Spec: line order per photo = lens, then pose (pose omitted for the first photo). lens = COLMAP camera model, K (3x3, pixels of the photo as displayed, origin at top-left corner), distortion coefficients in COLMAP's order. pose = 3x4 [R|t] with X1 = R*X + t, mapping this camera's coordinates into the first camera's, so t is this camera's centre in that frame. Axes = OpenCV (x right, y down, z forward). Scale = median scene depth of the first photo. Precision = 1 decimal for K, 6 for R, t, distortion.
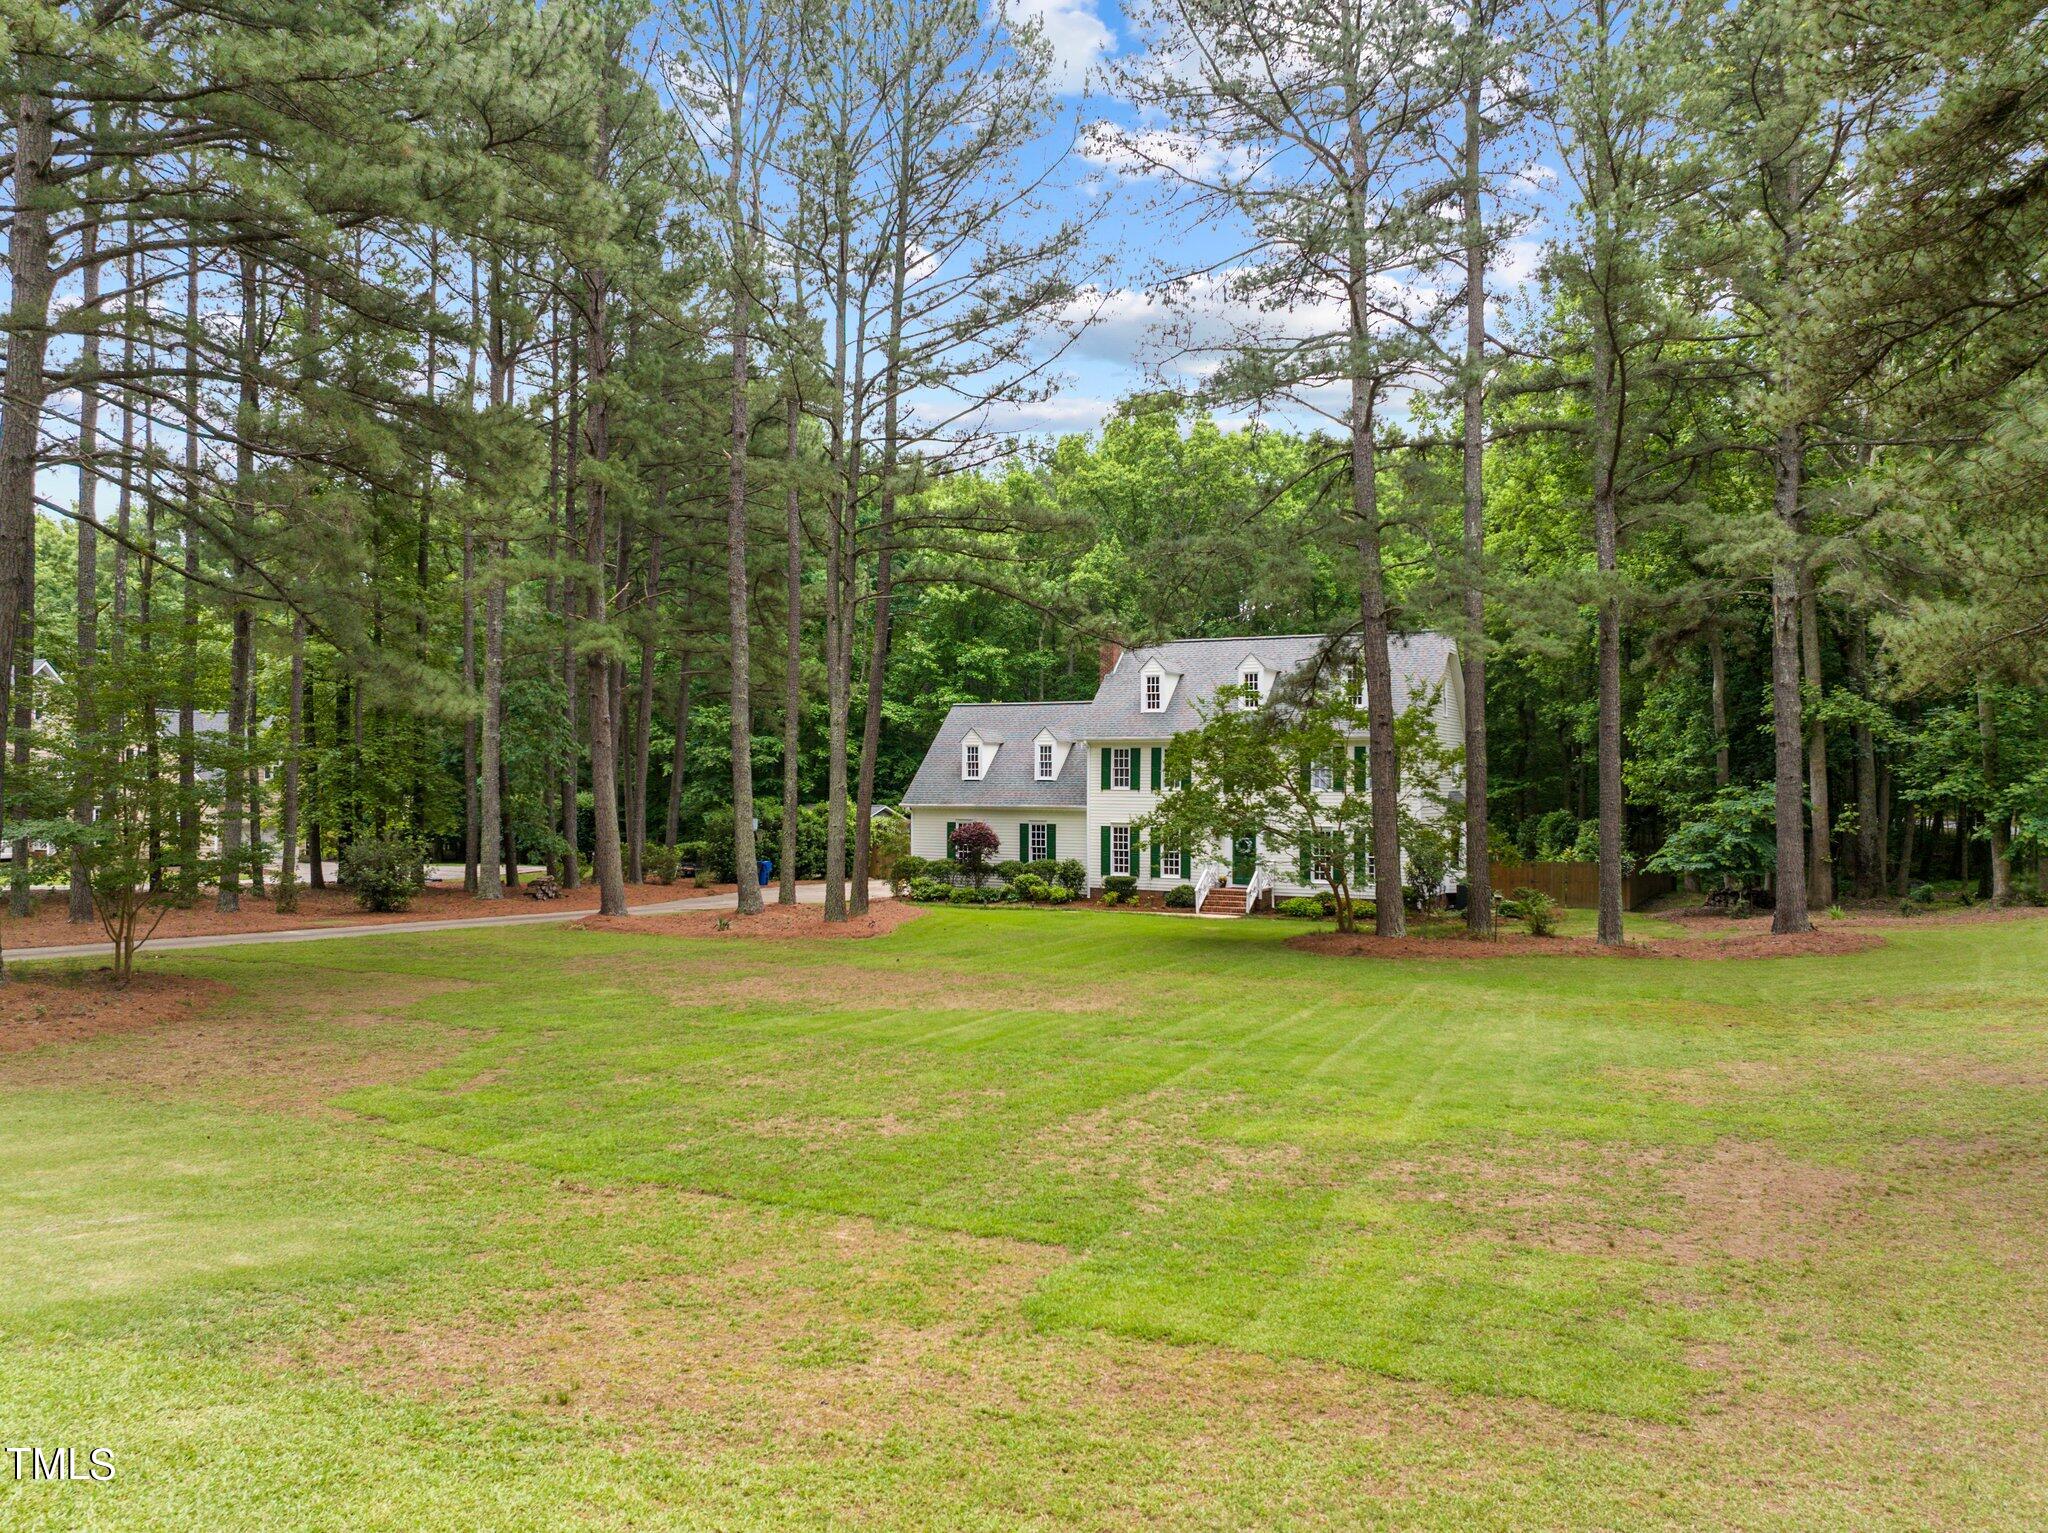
lens RADIAL K [[1449.9, 0, 1023.3], [0, 1449.9, 757.1], [0, 0, 1]] dist [-0.052284, 0.025898]
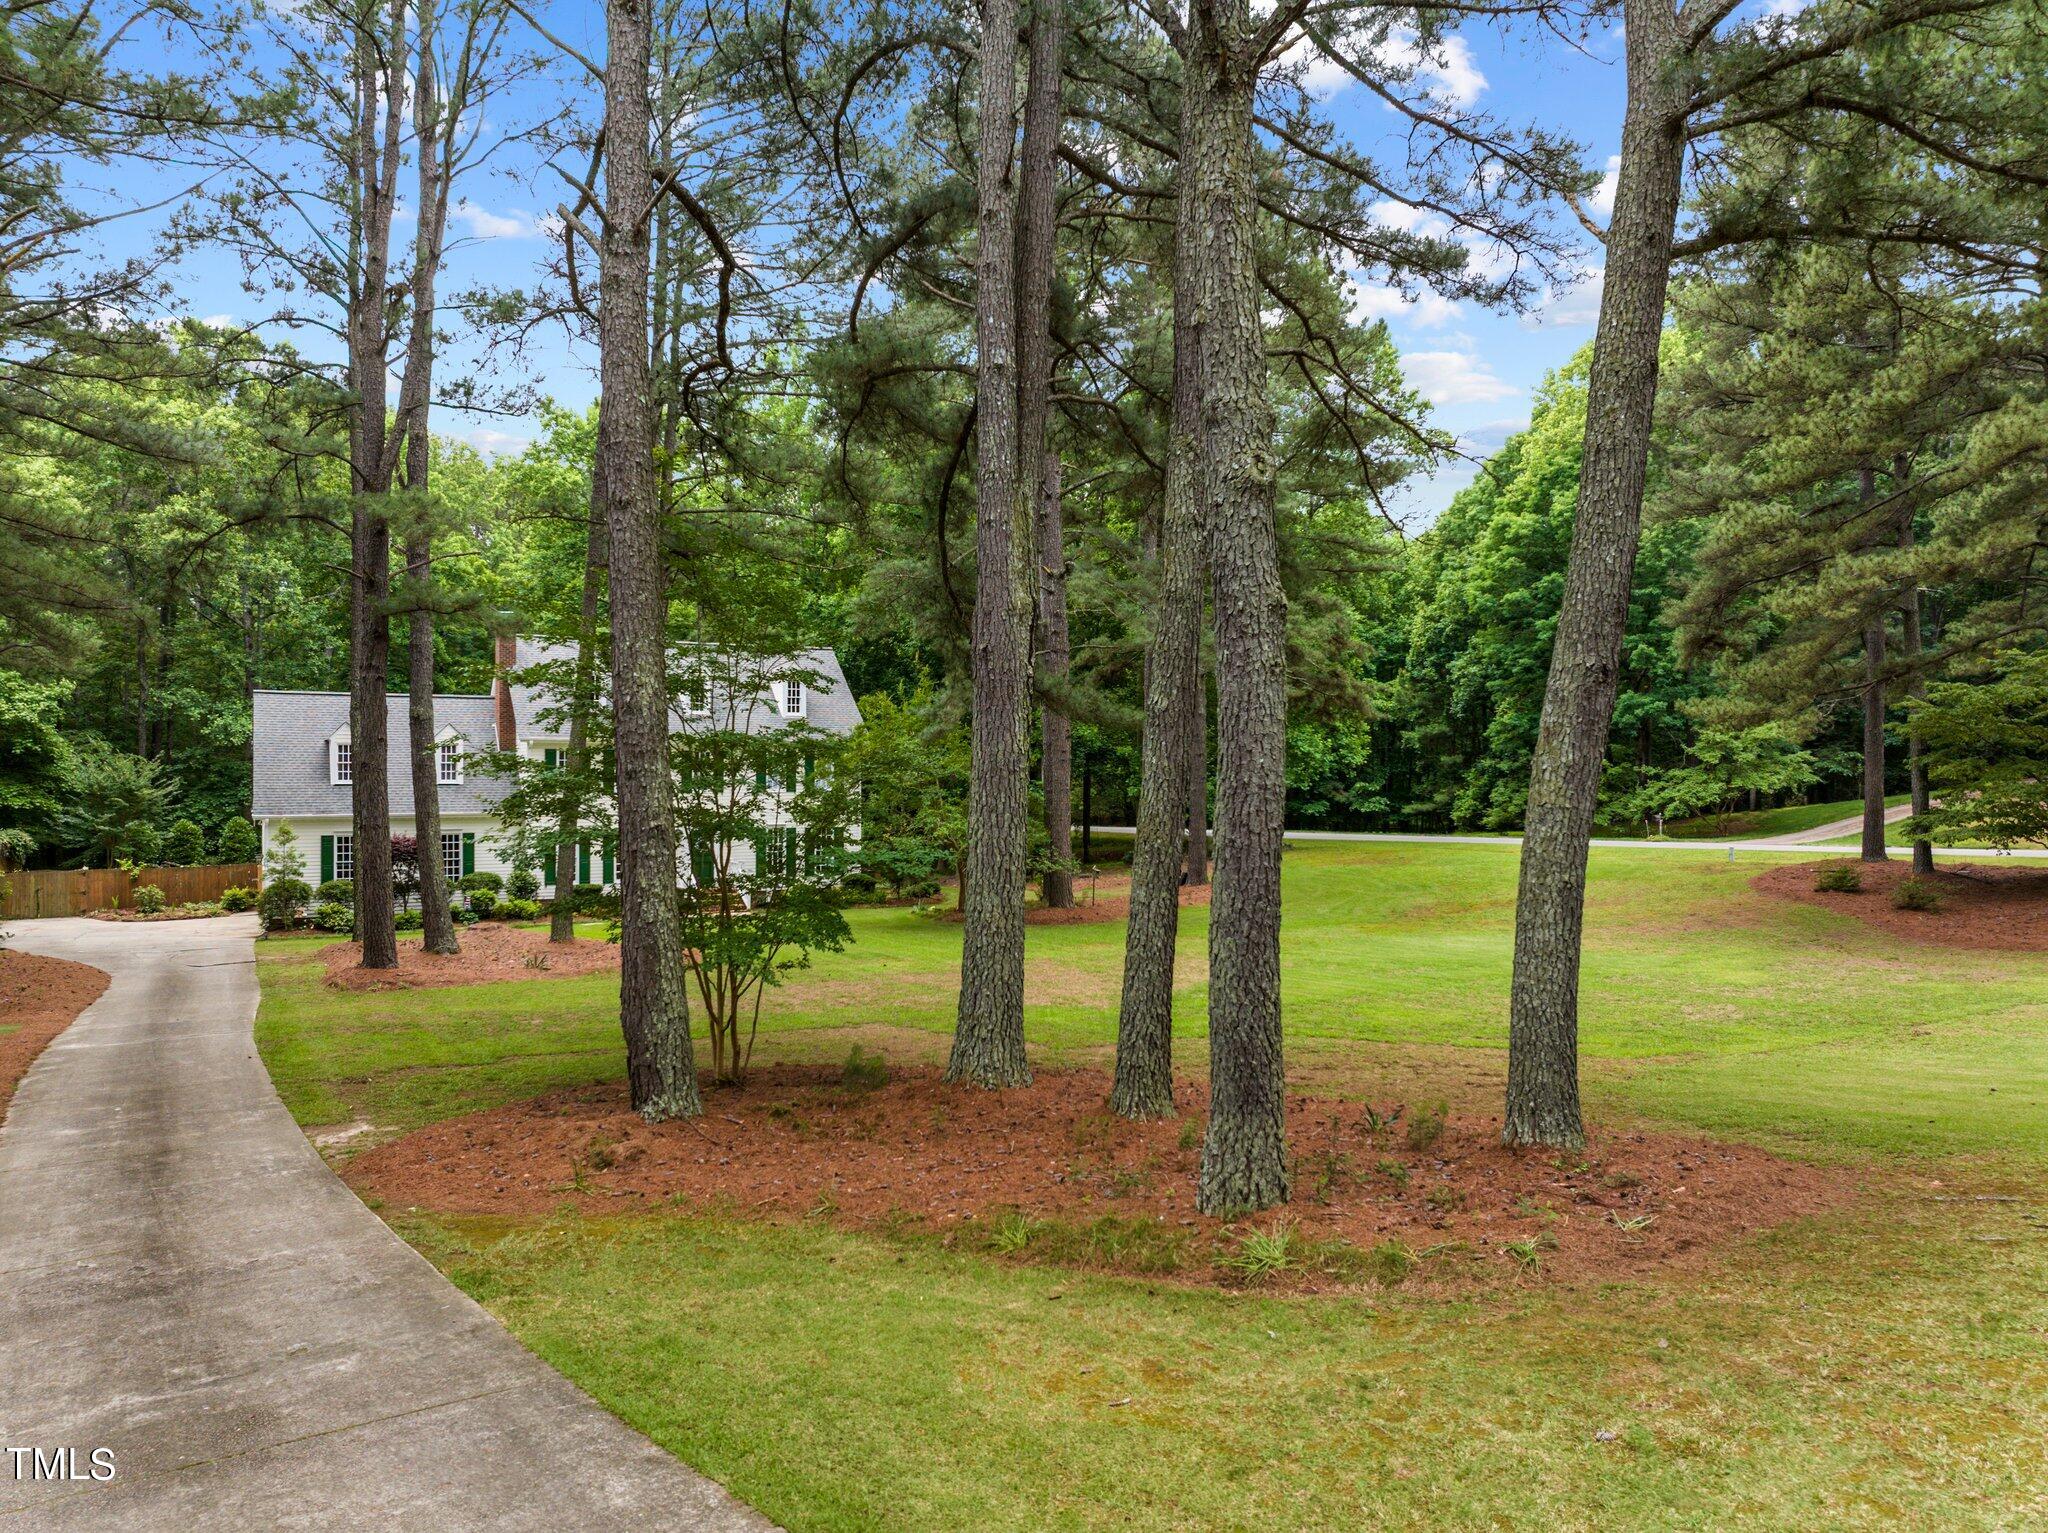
lens RADIAL K [[1449.9, 0, 1026.2], [0, 1449.9, 767.9], [0, 0, 1]] dist [-0.052284, 0.025898]
pose [[0.550206, -0.000687, 0.835029, -0.555037], [-0.010034, 0.999922, 0.007434, -0.004580], [-0.834969, -0.012469, 0.550156, 0.227685]]
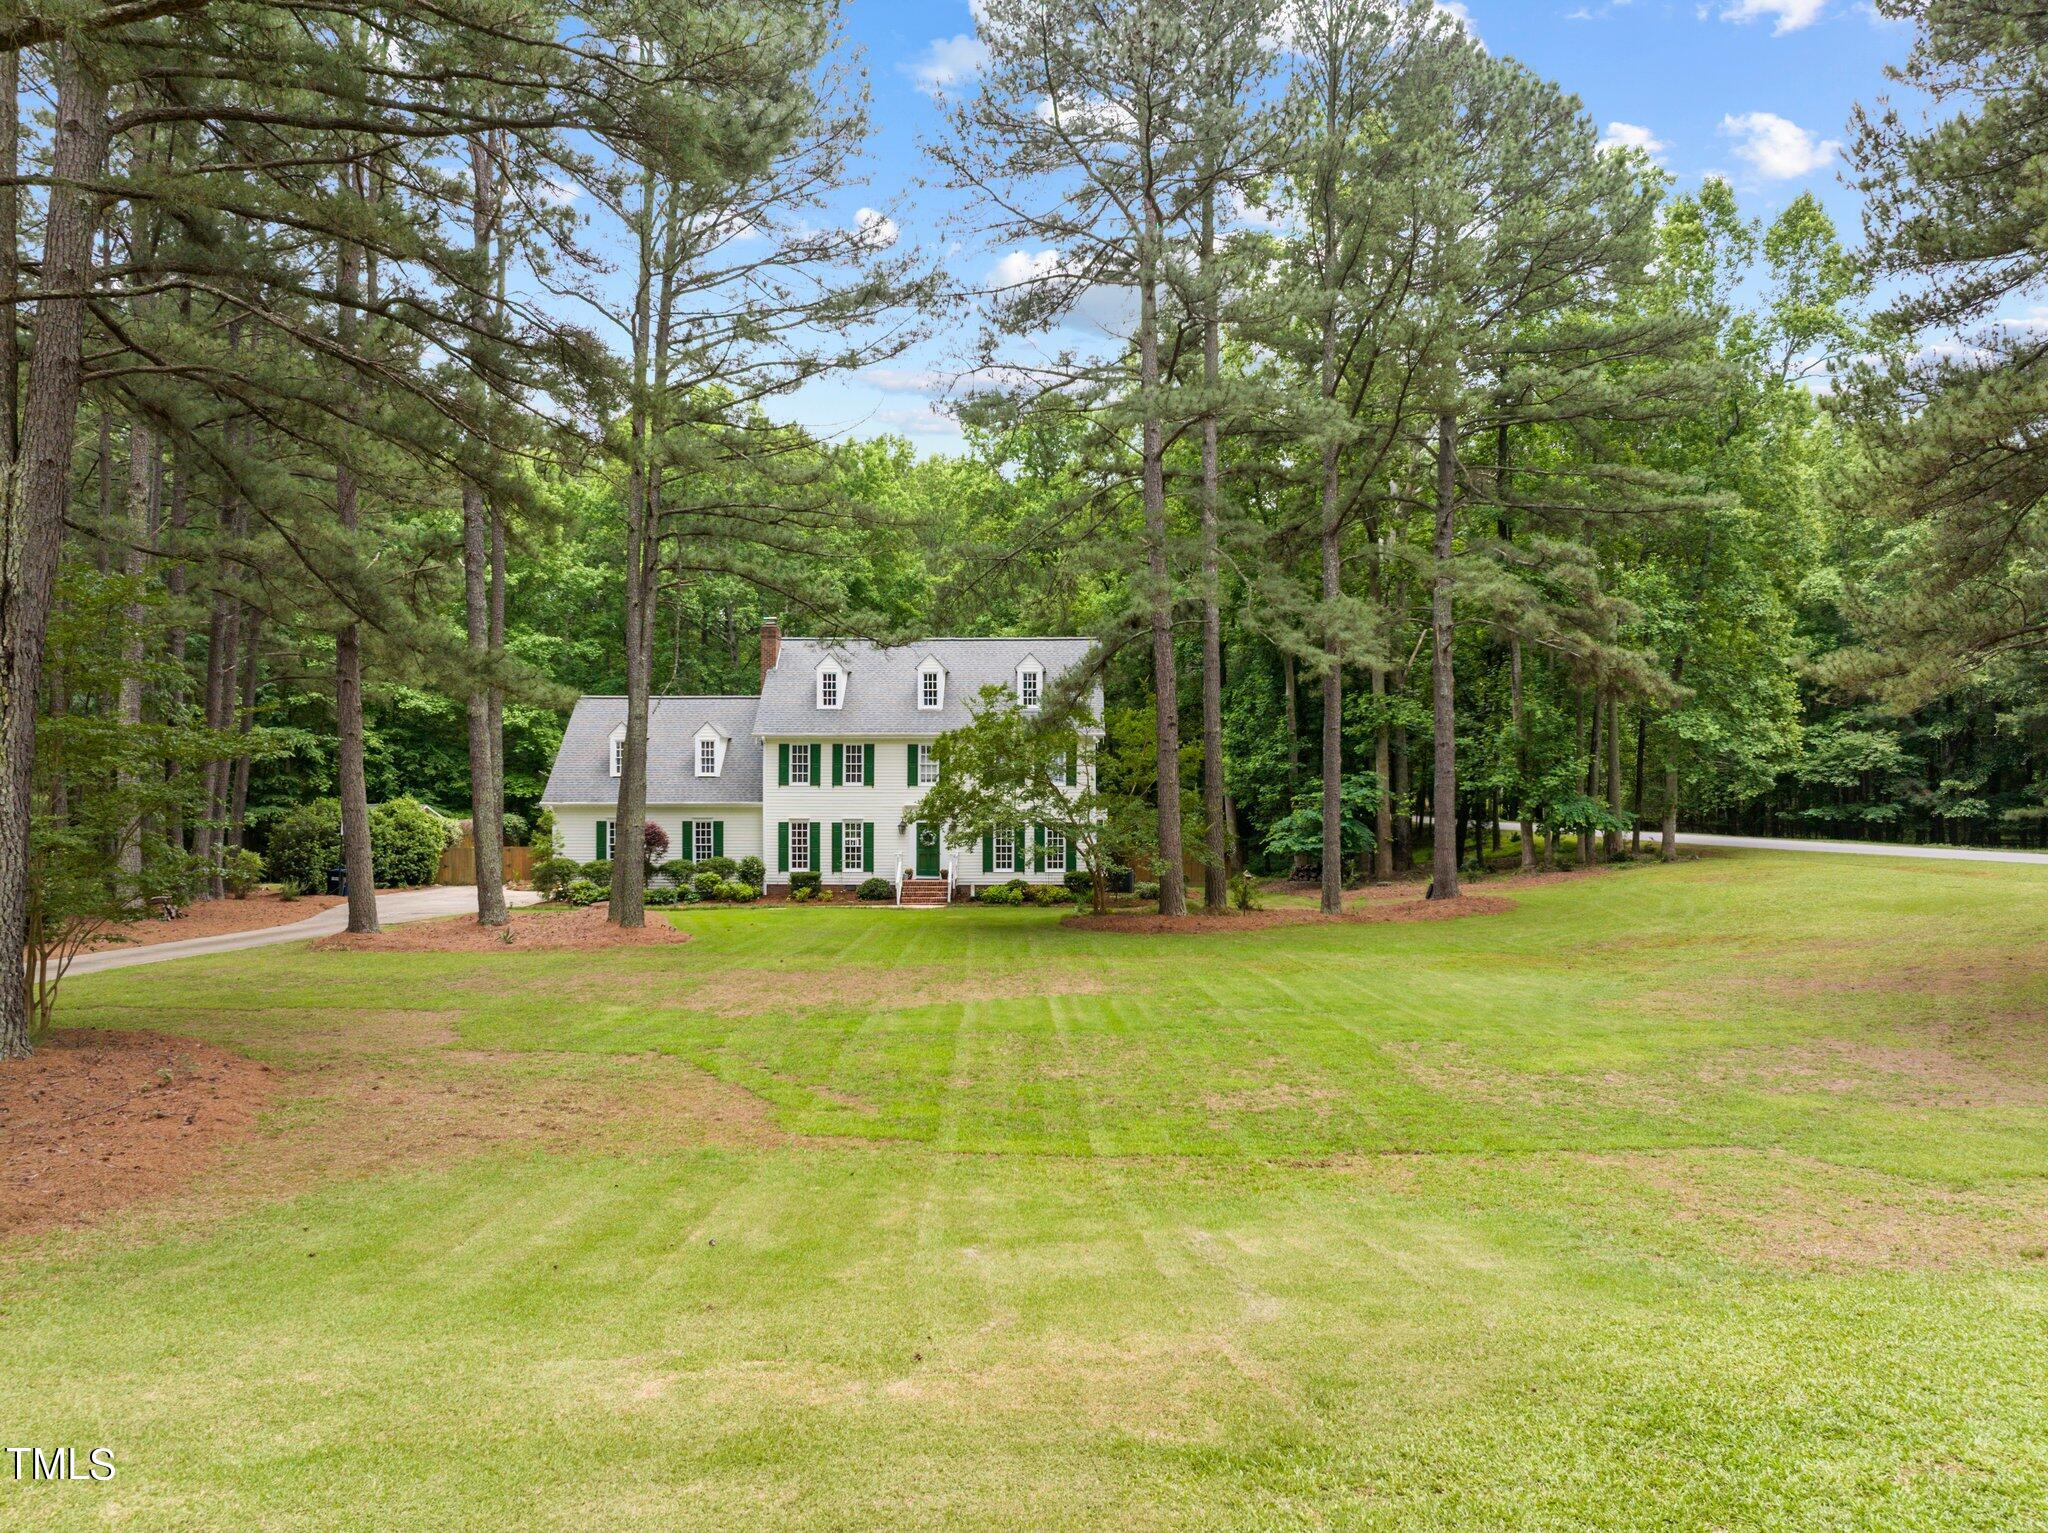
lens RADIAL K [[1449.9, 0, 1024.1], [0, 1449.9, 770.9], [0, 0, 1]] dist [-0.052284, 0.025898]
pose [[0.891518, -0.002436, 0.452979, -0.247742], [-0.003297, 0.999924, 0.011866, 0.000013], [-0.452973, -0.012072, 0.891442, 0.037608]]
